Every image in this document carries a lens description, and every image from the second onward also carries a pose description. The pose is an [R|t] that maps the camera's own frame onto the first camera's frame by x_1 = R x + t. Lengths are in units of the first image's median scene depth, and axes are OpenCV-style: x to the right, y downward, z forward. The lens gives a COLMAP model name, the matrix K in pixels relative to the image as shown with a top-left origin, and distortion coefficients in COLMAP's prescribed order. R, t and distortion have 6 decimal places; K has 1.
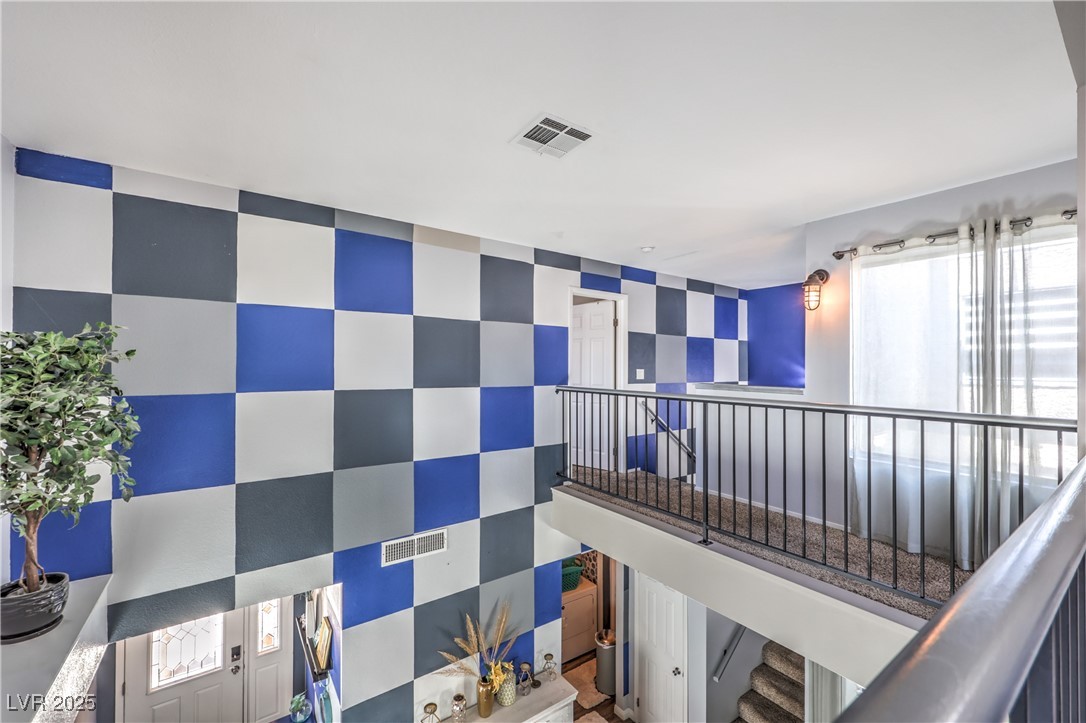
lens RADIAL K [[438.3, 0, 541.2], [0, 438.3, 363.6], [0, 0, 1]] dist [0.000800, 0.000136]
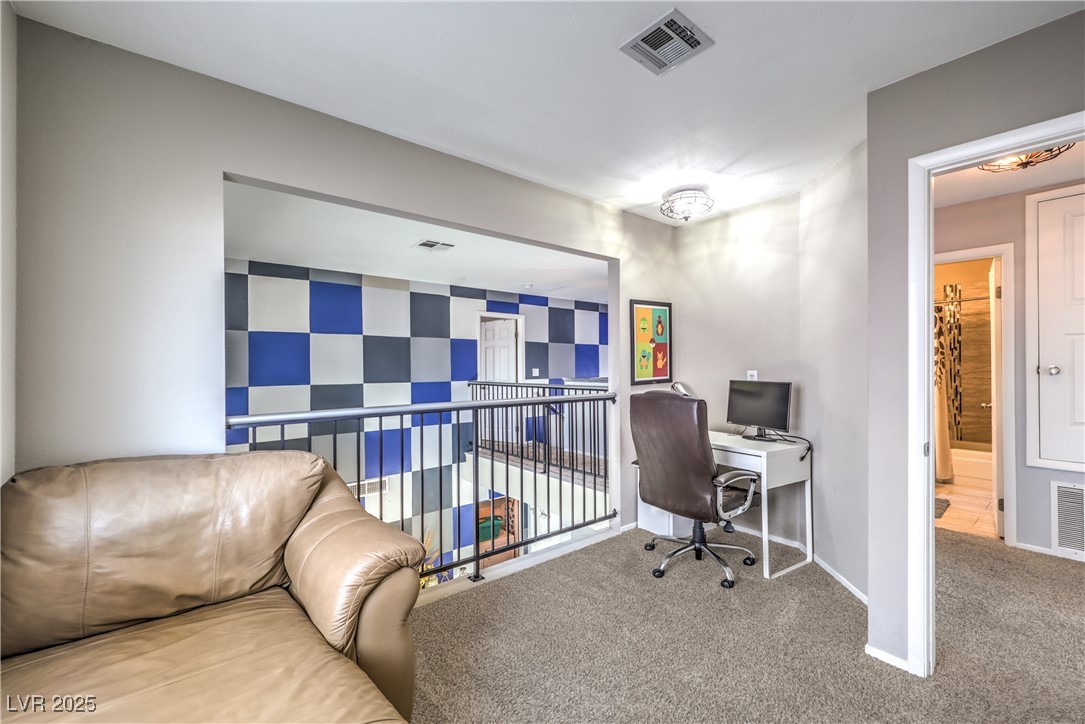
lens RADIAL K [[455.6, 0, 547.8], [0, 455.6, 365.7], [0, 0, 1]] dist [0.001924, 0.000107]
pose [[0.996674, -0.013302, 0.080405, 0.176389], [0.013110, 0.999910, 0.002916, -0.000238], [-0.080436, -0.001852, 0.996758, -0.504046]]
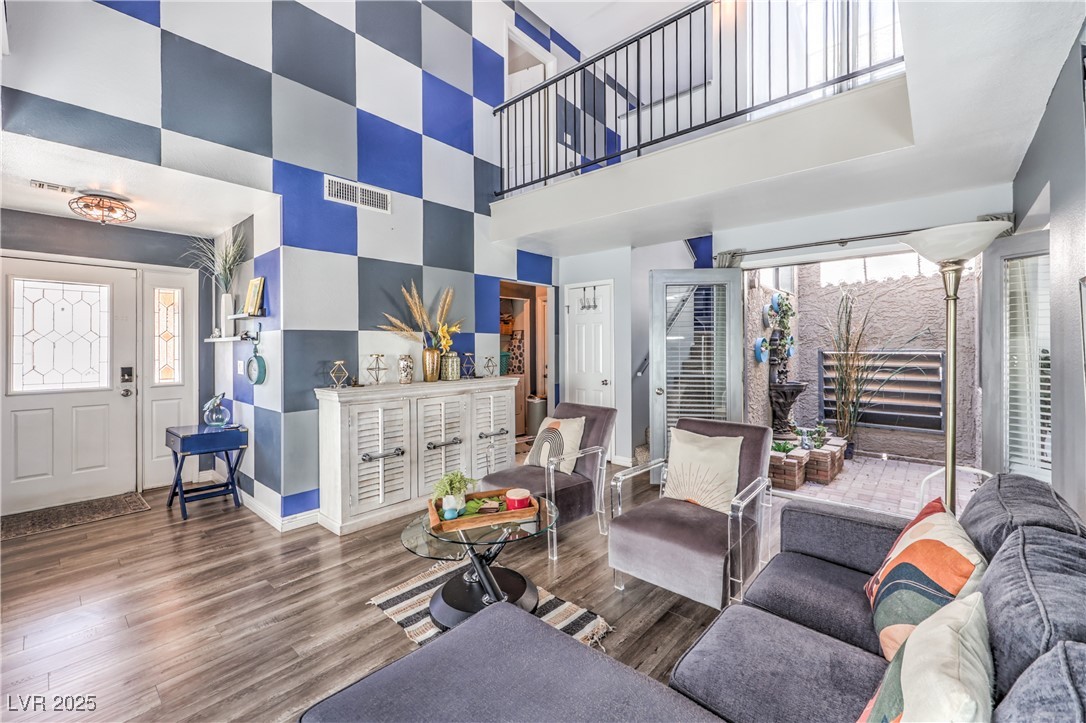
lens RADIAL K [[445.7, 0, 545.9], [0, 445.7, 343.6], [0, 0, 1]] dist [-0.000568, -0.000014]
pose [[0.973537, -0.004494, 0.228487, -0.089959], [0.004202, 0.999990, 0.001766, 0.612928], [-0.228492, -0.000759, 0.973545, -0.050547]]
